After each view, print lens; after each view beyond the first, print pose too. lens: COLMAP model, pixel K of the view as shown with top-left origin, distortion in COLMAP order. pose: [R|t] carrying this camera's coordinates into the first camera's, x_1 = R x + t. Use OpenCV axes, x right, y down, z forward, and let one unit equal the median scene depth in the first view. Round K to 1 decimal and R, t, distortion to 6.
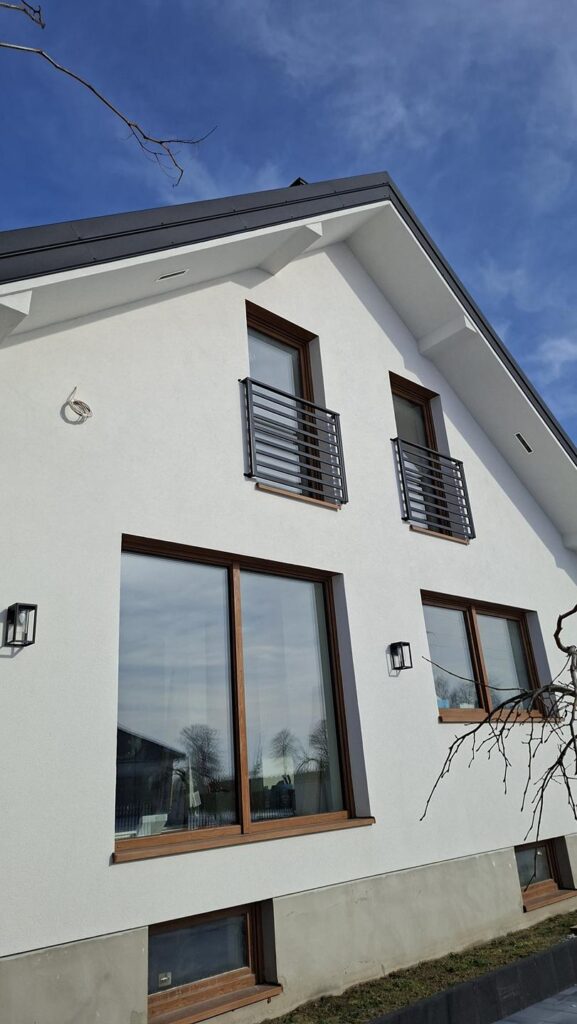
lens RADIAL K [[712.0, 0, 288.5], [0, 712.0, 512.0], [0, 0, 1]] dist [0.092339, -0.107497]
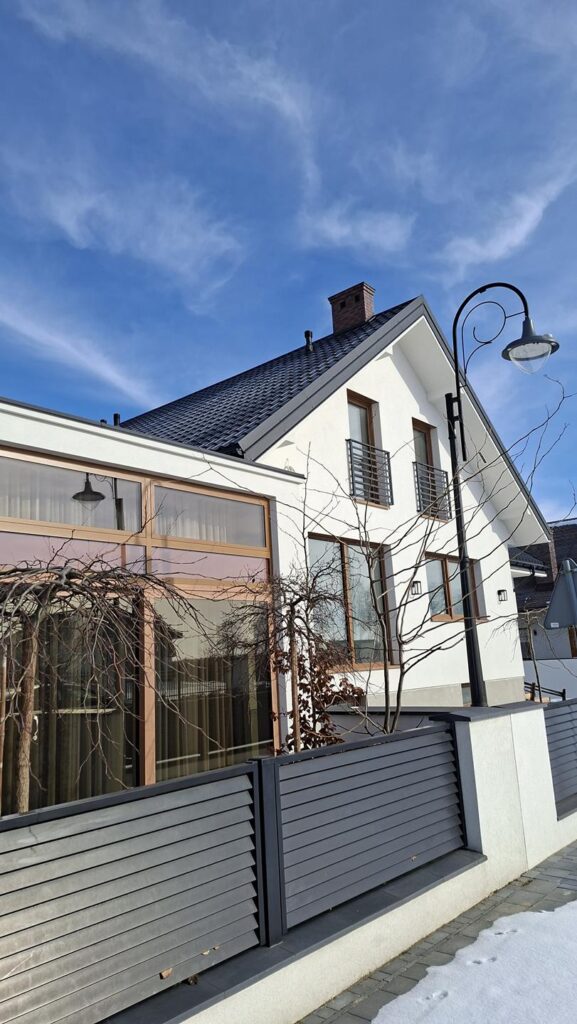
lens RADIAL K [[719.9, 0, 297.7], [0, 719.9, 527.1], [0, 0, 1]] dist [0.103270, -0.123136]
pose [[0.990409, 0.044764, 0.130717, -0.405838], [-0.065301, 0.985386, 0.157323, -0.235837], [-0.121765, -0.164350, 0.978858, -0.802259]]
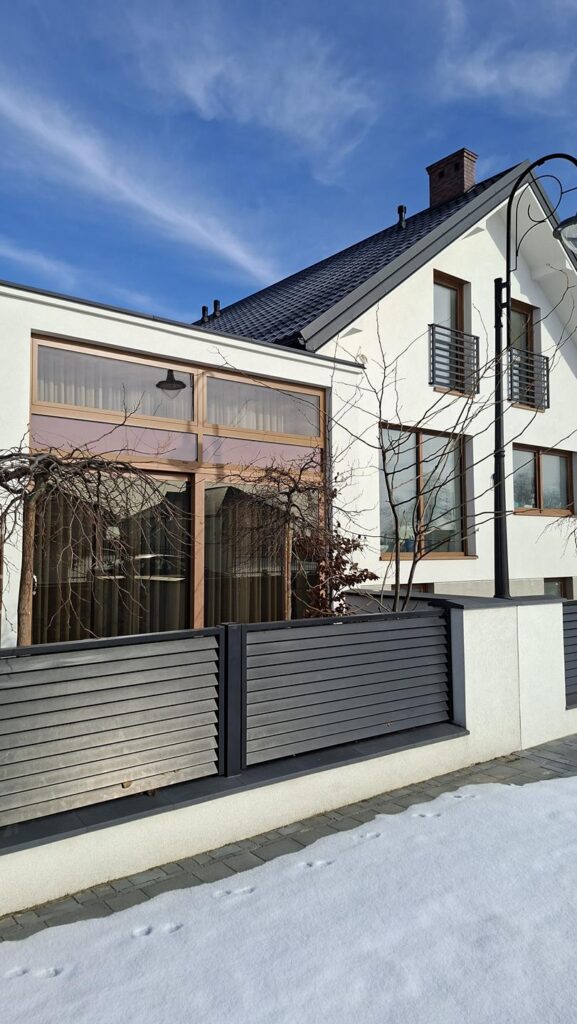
lens RADIAL K [[718.9, 0, 275.6], [0, 718.9, 510.0], [0, 0, 1]] dist [0.128150, -0.140051]
pose [[0.995601, 0.068595, -0.063824, -0.287669], [-0.046411, 0.952797, 0.300041, -0.259299], [0.081392, -0.295759, 0.951789, -0.851912]]
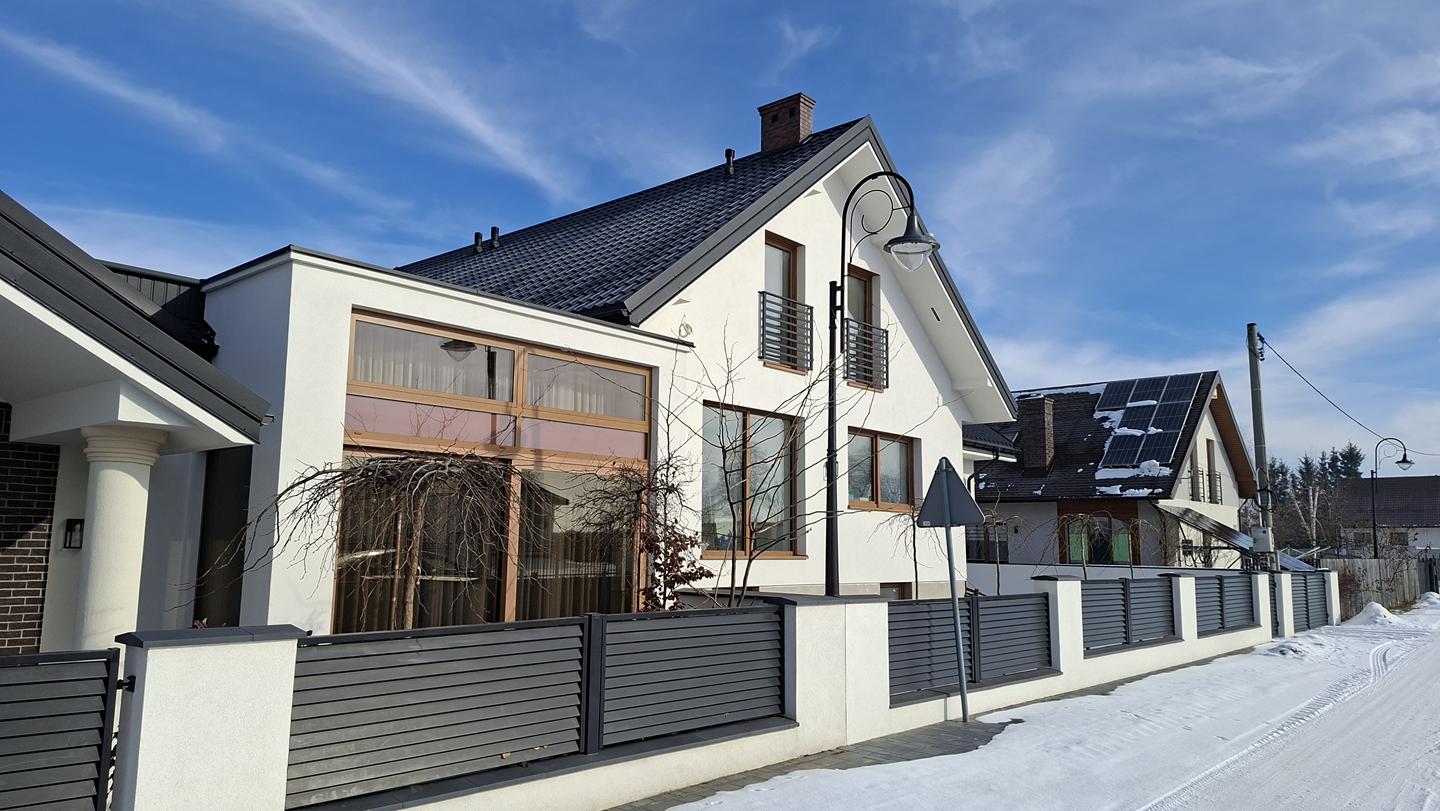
lens RADIAL K [[1010.9, 0, 705.7], [0, 1010.9, 429.4], [0, 0, 1]] dist [0.128150, -0.140051]
pose [[0.989525, 0.101723, 0.102431, -0.365948], [-0.123005, 0.965523, 0.229425, -0.371950], [-0.075562, -0.239621, 0.967922, -1.168499]]
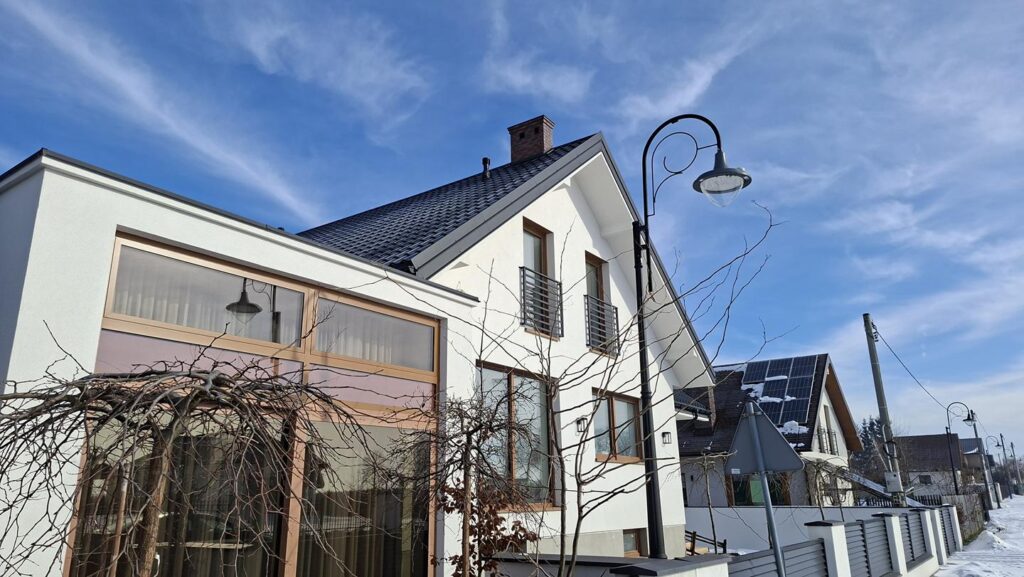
lens RADIAL K [[719.2, 0, 512.0], [0, 719.2, 288.5], [0, 0, 1]] dist [0.093450, -0.115703]
pose [[0.972975, 0.121384, 0.196431, -0.416985], [-0.133925, 0.989635, 0.051824, -0.213101], [-0.188104, -0.076731, 0.979147, -0.738711]]
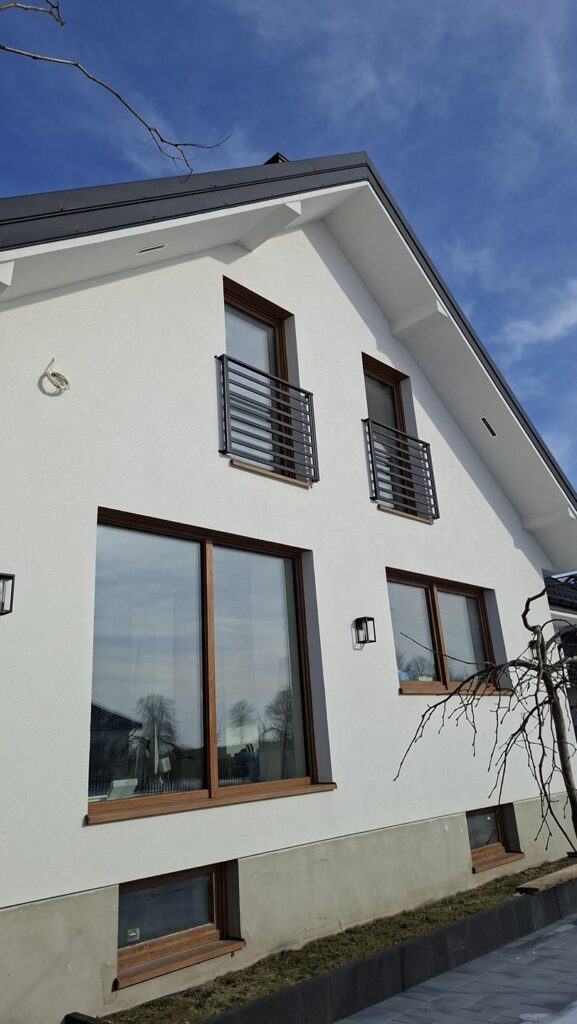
lens RADIAL K [[712.0, 0, 288.5], [0, 712.0, 512.0], [0, 0, 1]] dist [0.092339, -0.107497]
pose [[0.998250, 0.026152, 0.053042, -0.013488], [-0.028085, 0.998956, 0.036022, -0.004614], [-0.052045, -0.037448, 0.997942, -0.020144]]
